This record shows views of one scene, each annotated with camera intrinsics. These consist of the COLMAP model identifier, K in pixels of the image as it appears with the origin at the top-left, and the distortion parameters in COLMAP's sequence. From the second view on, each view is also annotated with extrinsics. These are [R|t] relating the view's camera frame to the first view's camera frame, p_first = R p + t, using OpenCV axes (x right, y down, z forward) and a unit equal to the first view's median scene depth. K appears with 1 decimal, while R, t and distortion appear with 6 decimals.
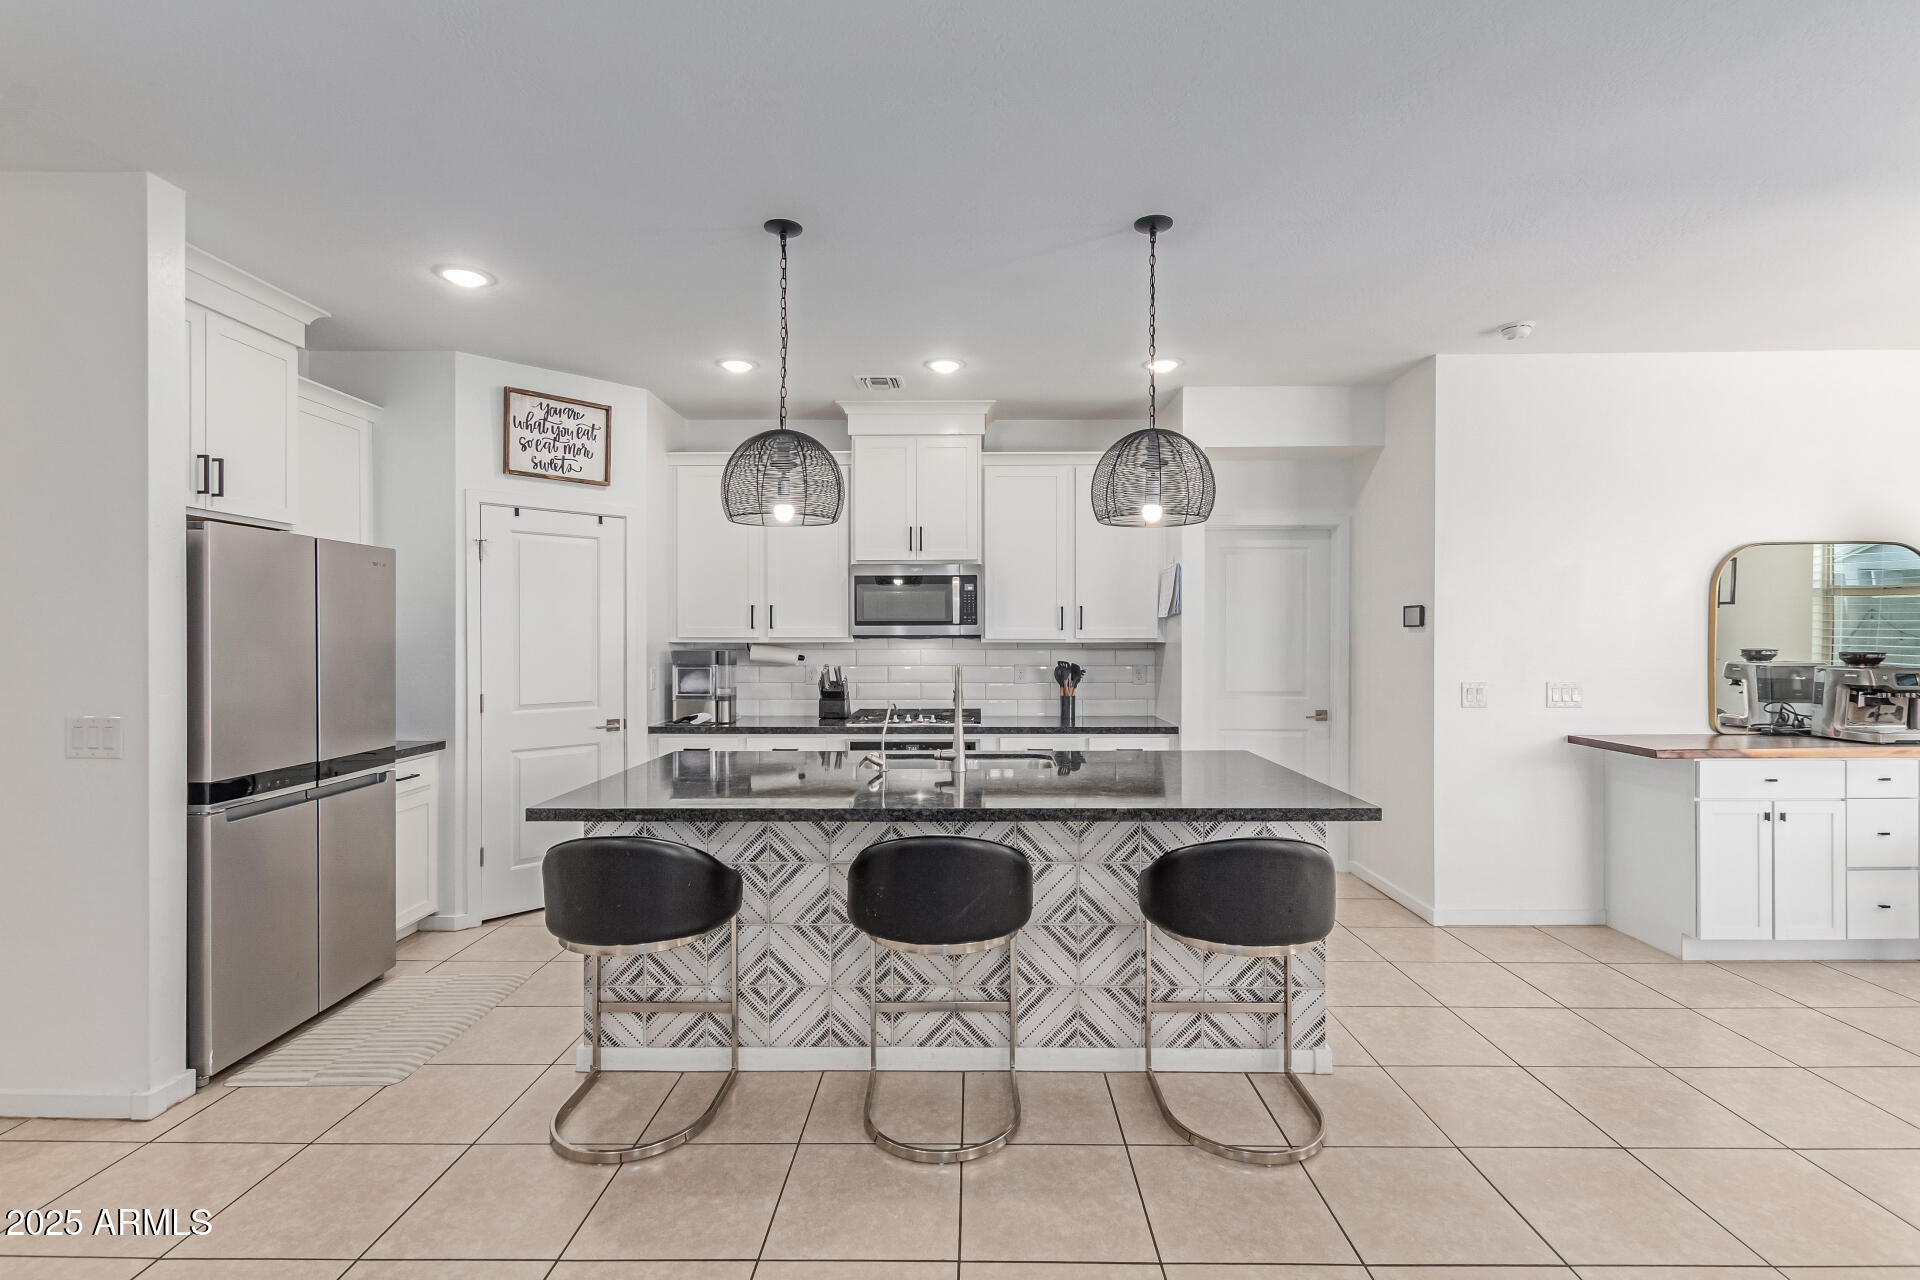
lens RADIAL K [[876.9, 0, 973.4], [0, 876.9, 638.8], [0, 0, 1]] dist [0.005467, -0.002392]
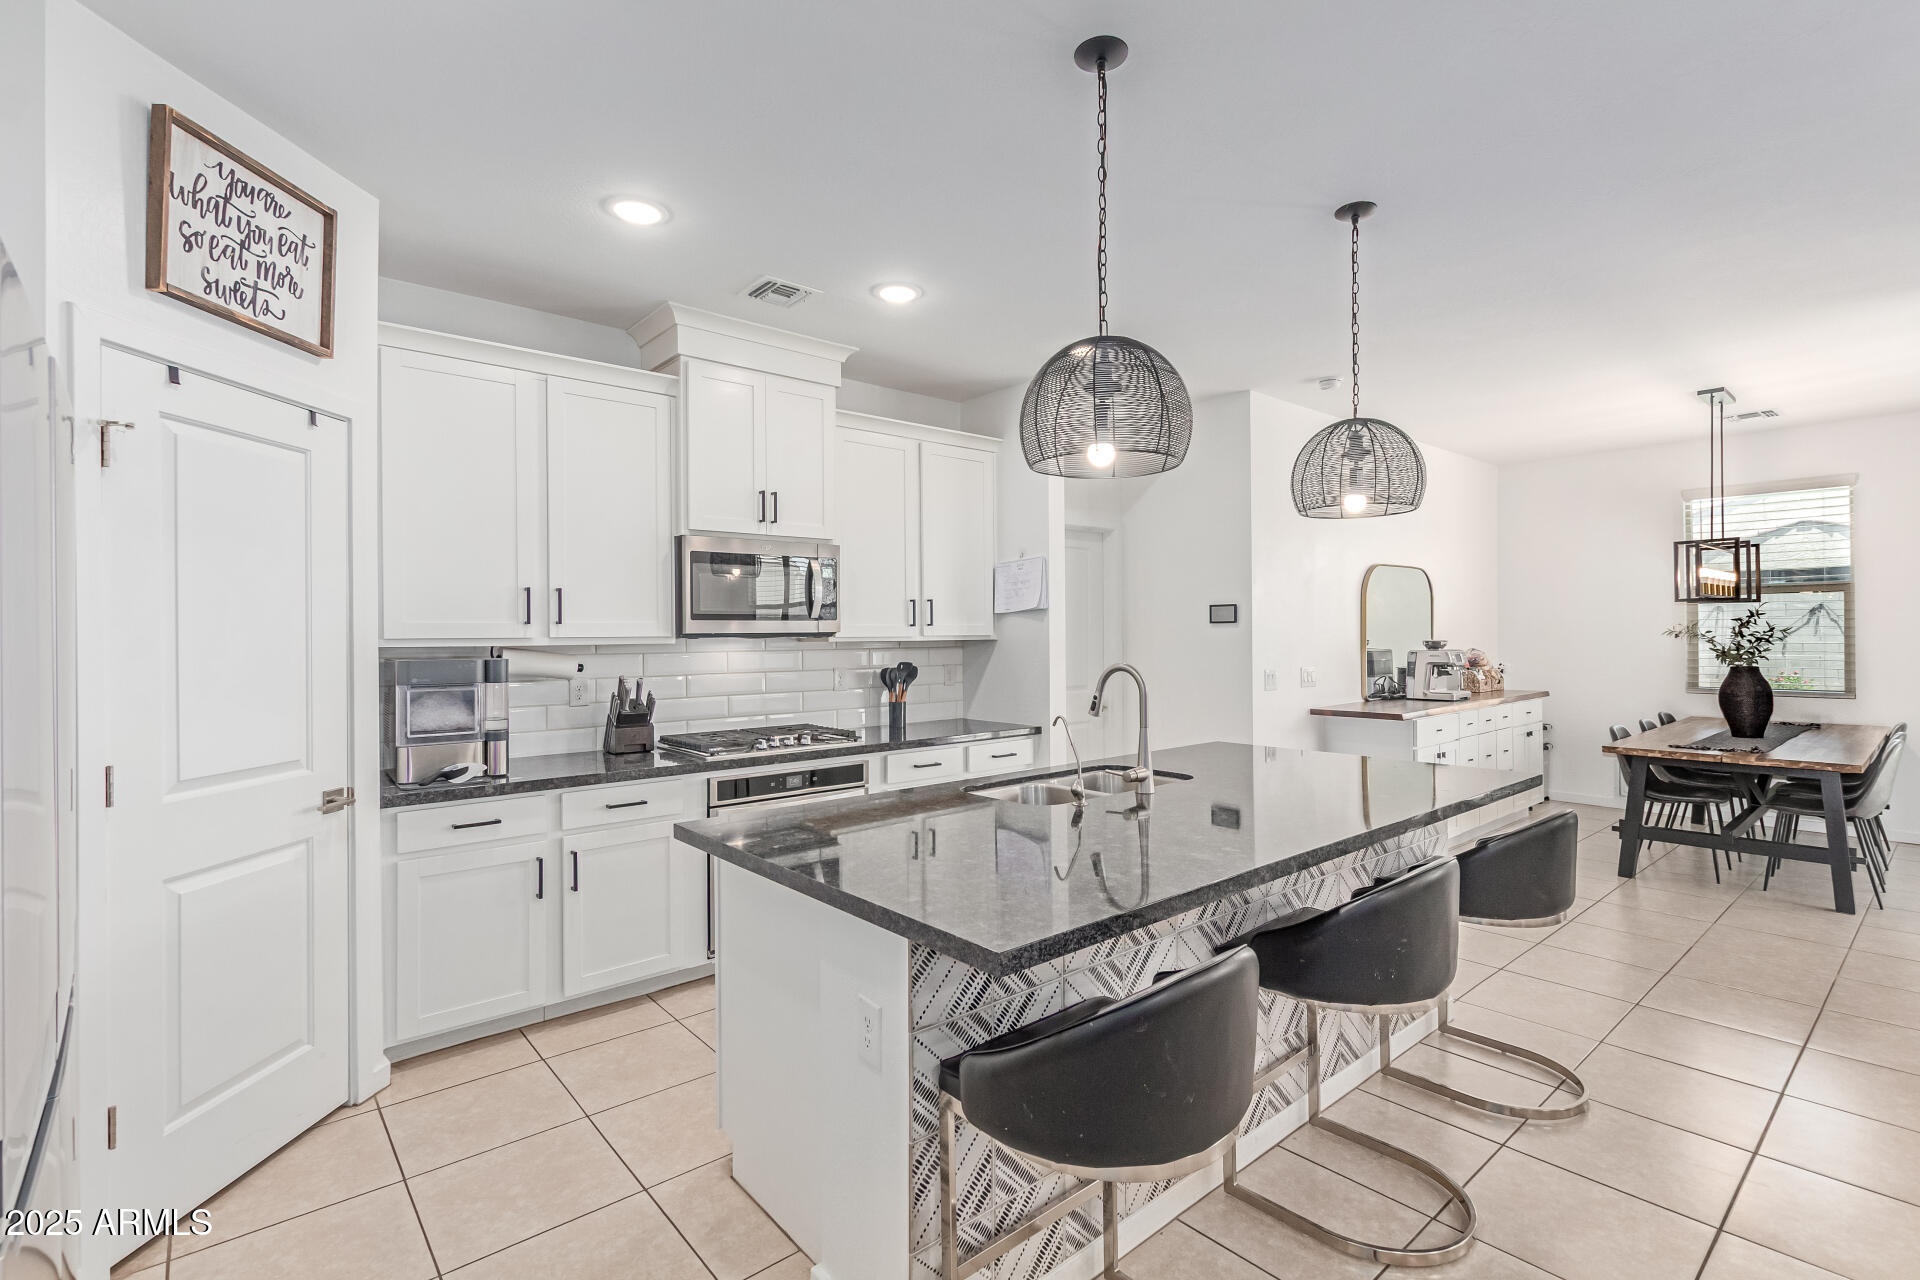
lens RADIAL K [[876.9, 0, 965.6], [0, 876.9, 632.2], [0, 0, 1]] dist [0.005467, -0.002392]
pose [[0.753019, -0.003603, 0.657989, -0.481019], [0.010943, 0.999915, -0.007048, 0.002760], [-0.657908, 0.012508, 0.752994, 0.340038]]
